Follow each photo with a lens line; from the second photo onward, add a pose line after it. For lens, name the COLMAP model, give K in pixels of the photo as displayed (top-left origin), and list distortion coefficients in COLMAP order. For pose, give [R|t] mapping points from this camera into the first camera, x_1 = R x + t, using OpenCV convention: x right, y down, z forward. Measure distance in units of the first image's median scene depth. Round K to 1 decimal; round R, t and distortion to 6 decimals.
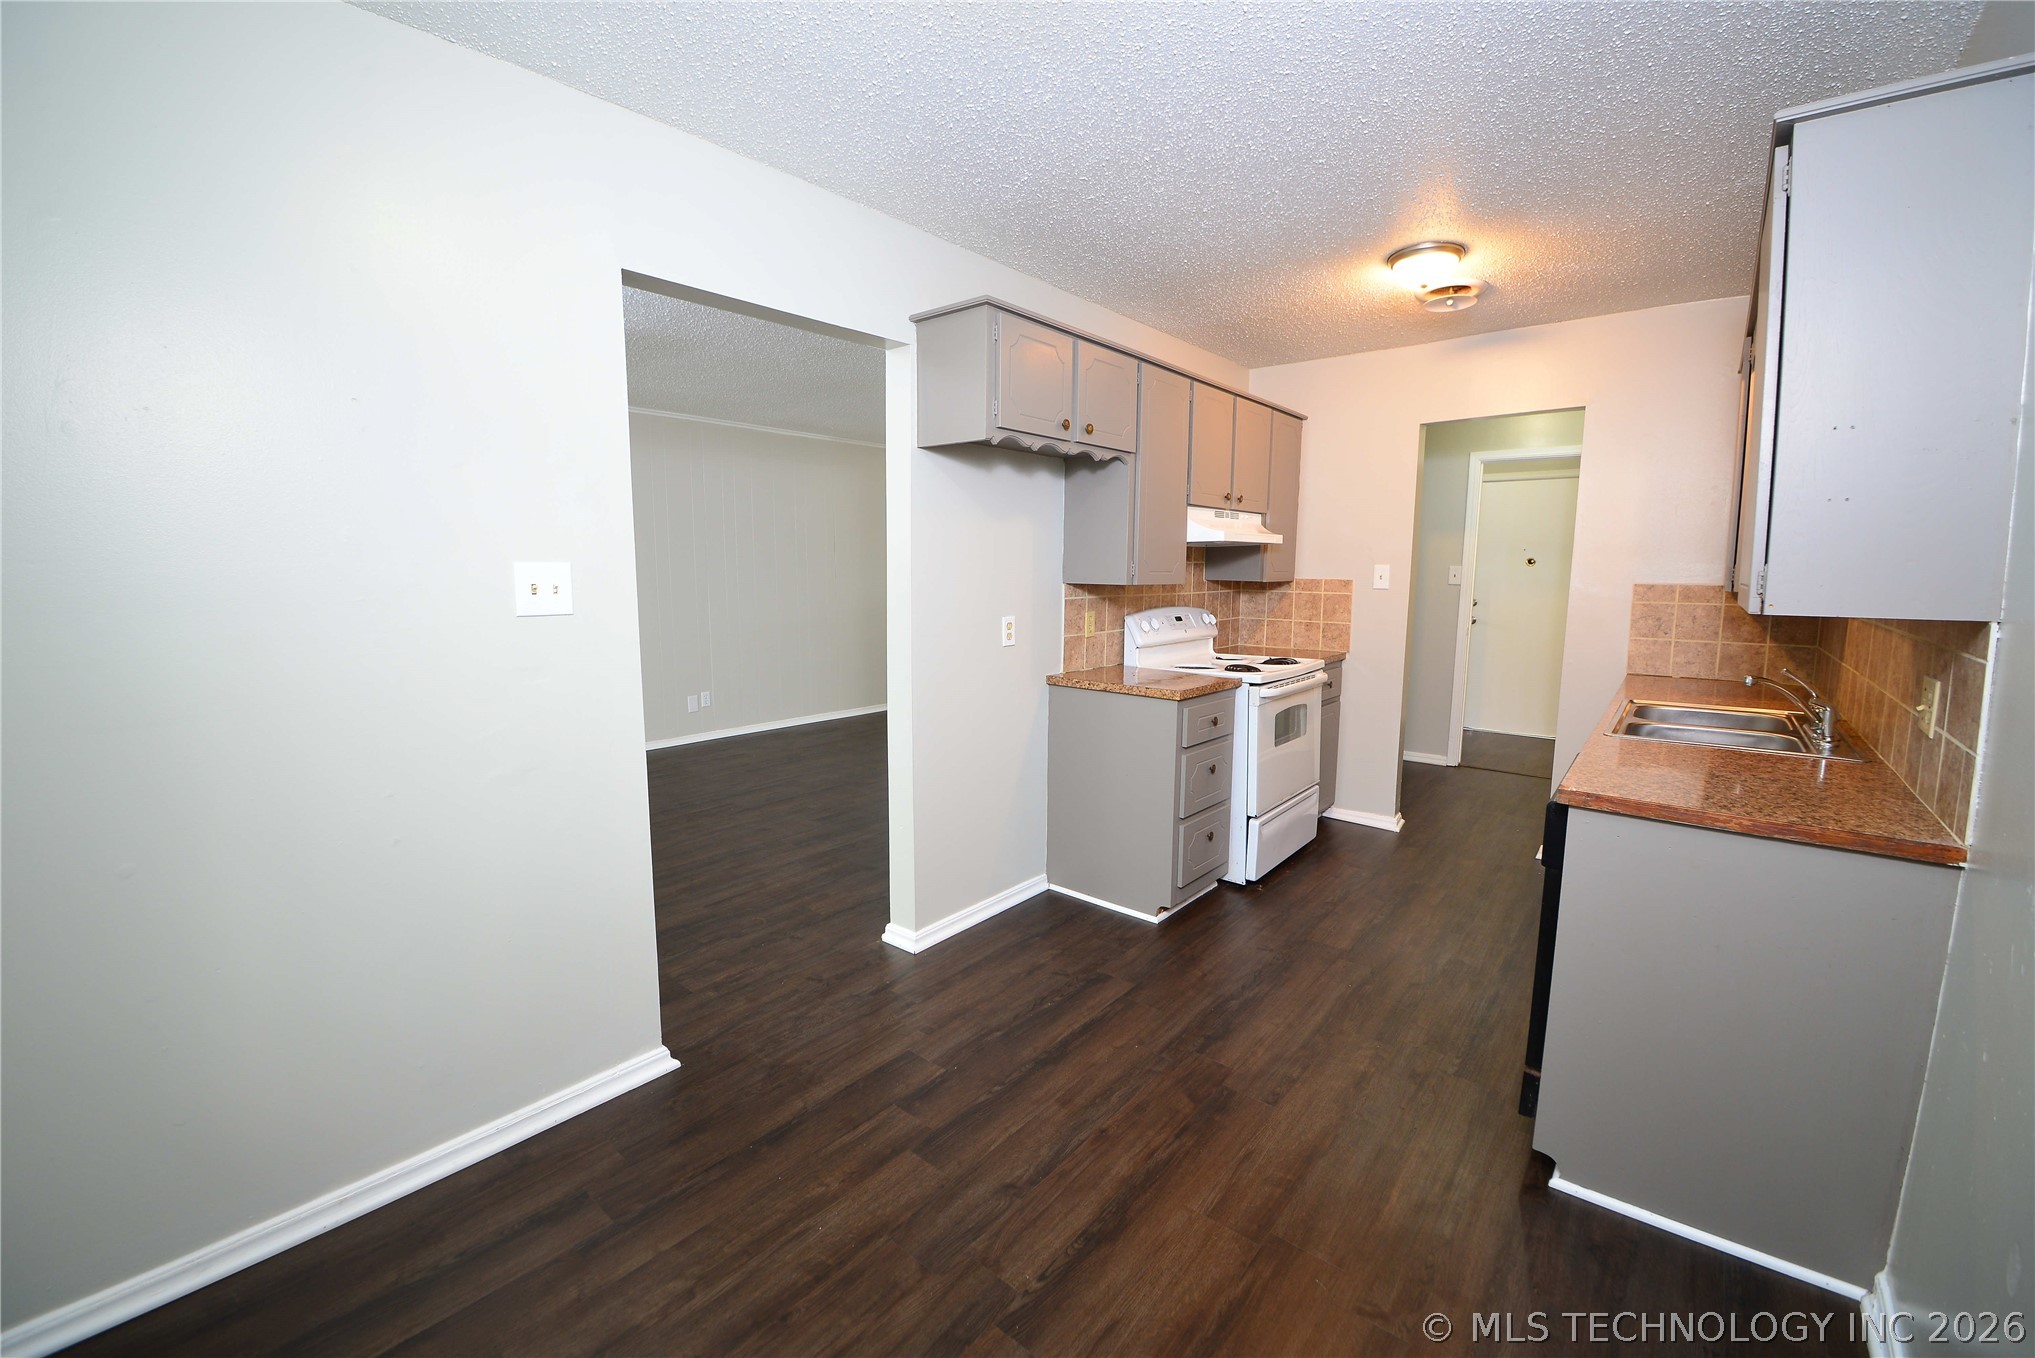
lens RADIAL K [[821.8, 0, 1020.3], [0, 821.8, 661.1], [0, 0, 1]] dist [-0.037152, 0.000009]
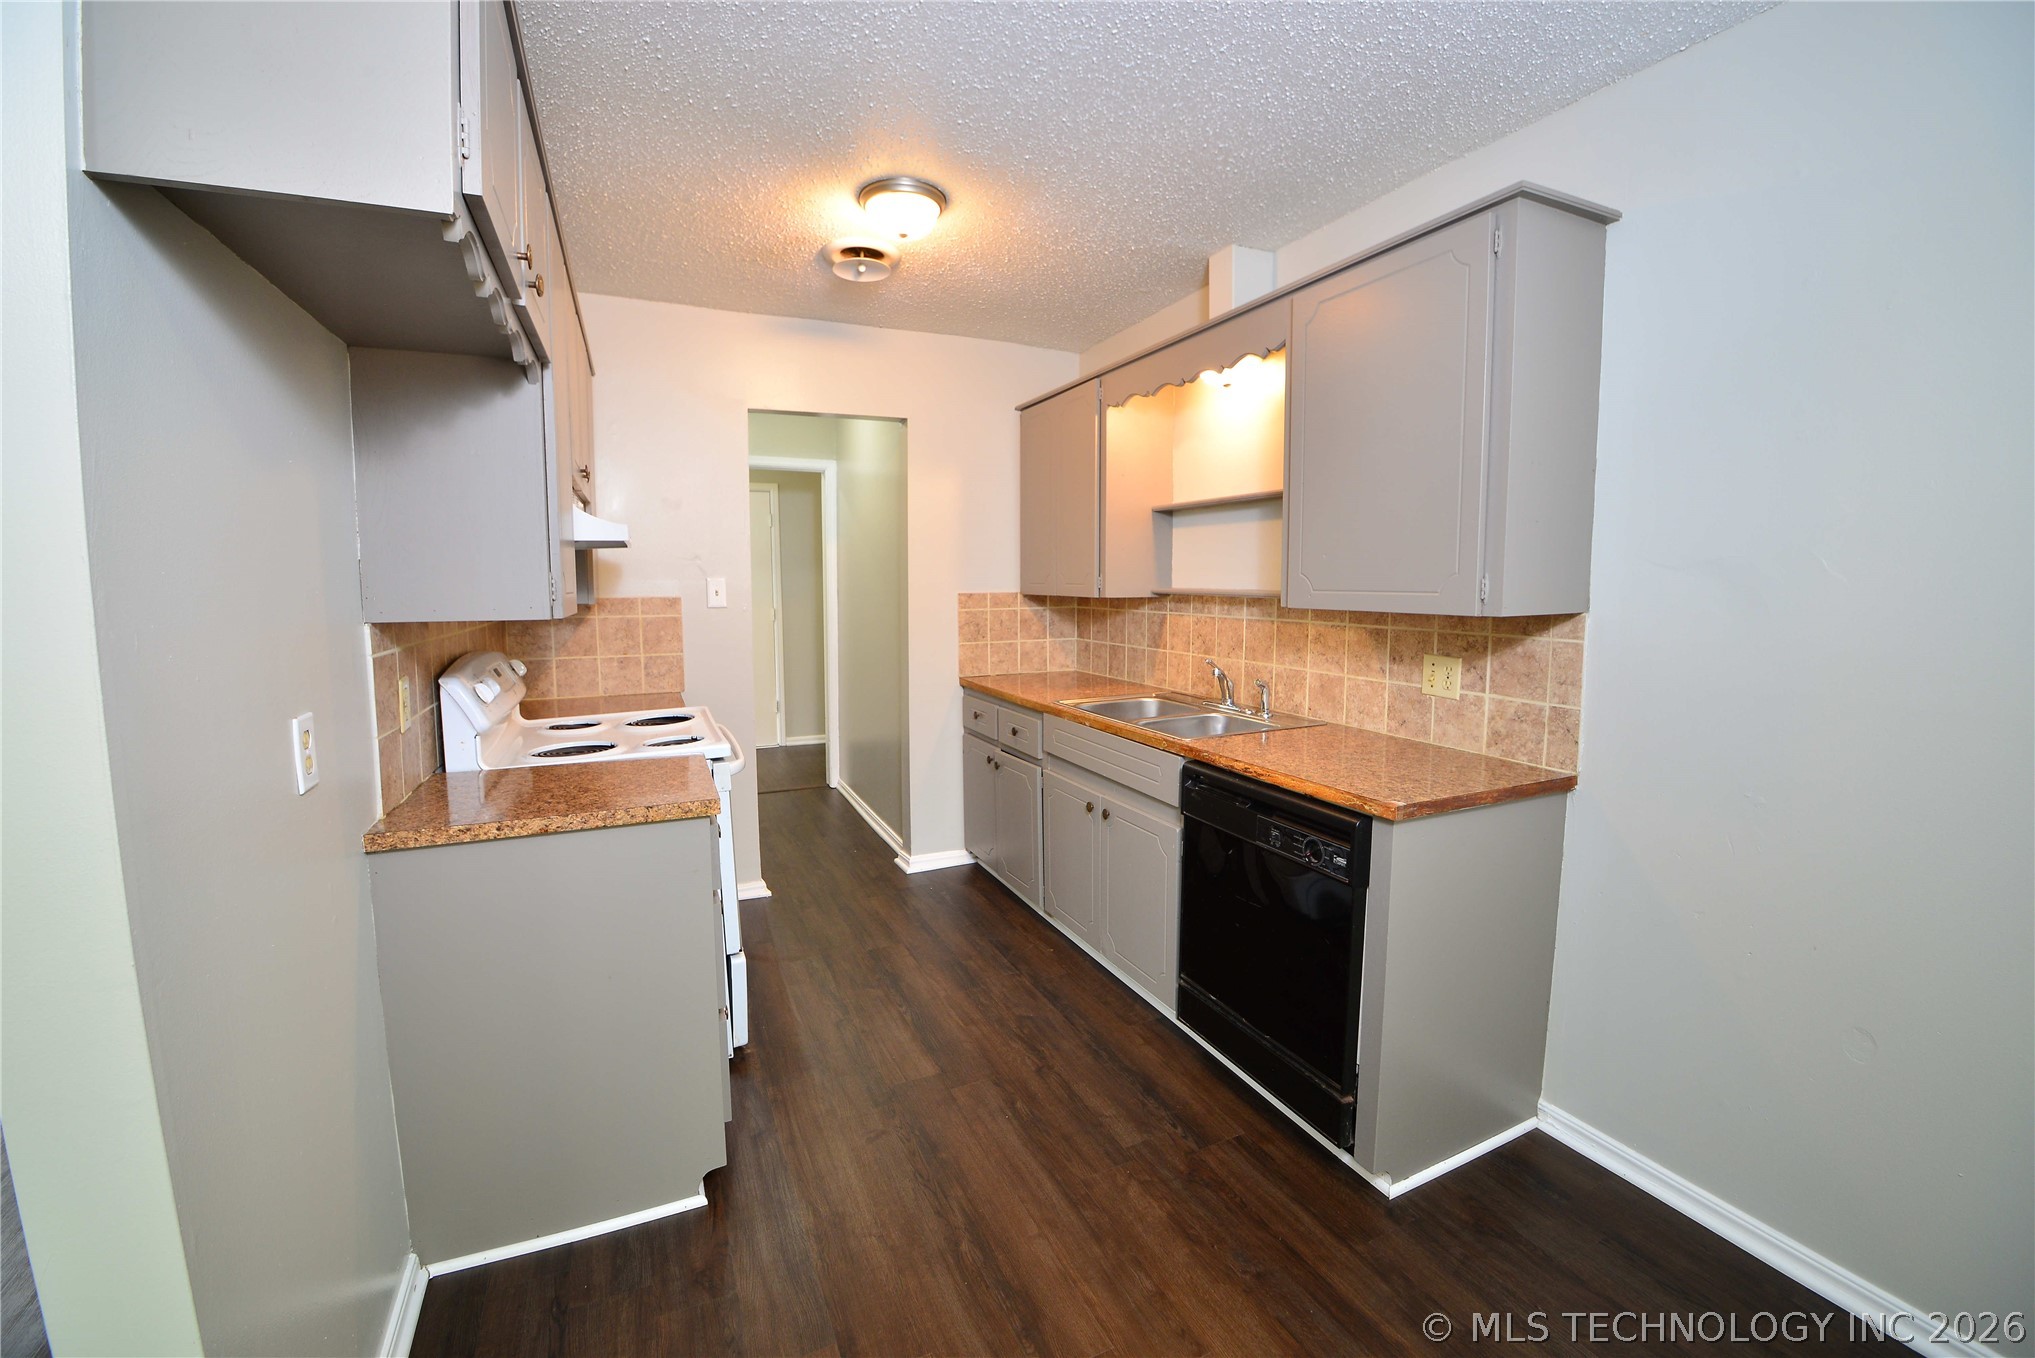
lens RADIAL K [[821.8, 0, 1020.3], [0, 821.8, 661.1], [0, 0, 1]] dist [-0.037152, 0.000009]
pose [[0.439626, -0.096575, 0.892974, -0.179861], [0.107971, 0.992675, 0.054202, -0.056981], [-0.891668, 0.072587, 0.446833, 0.450176]]
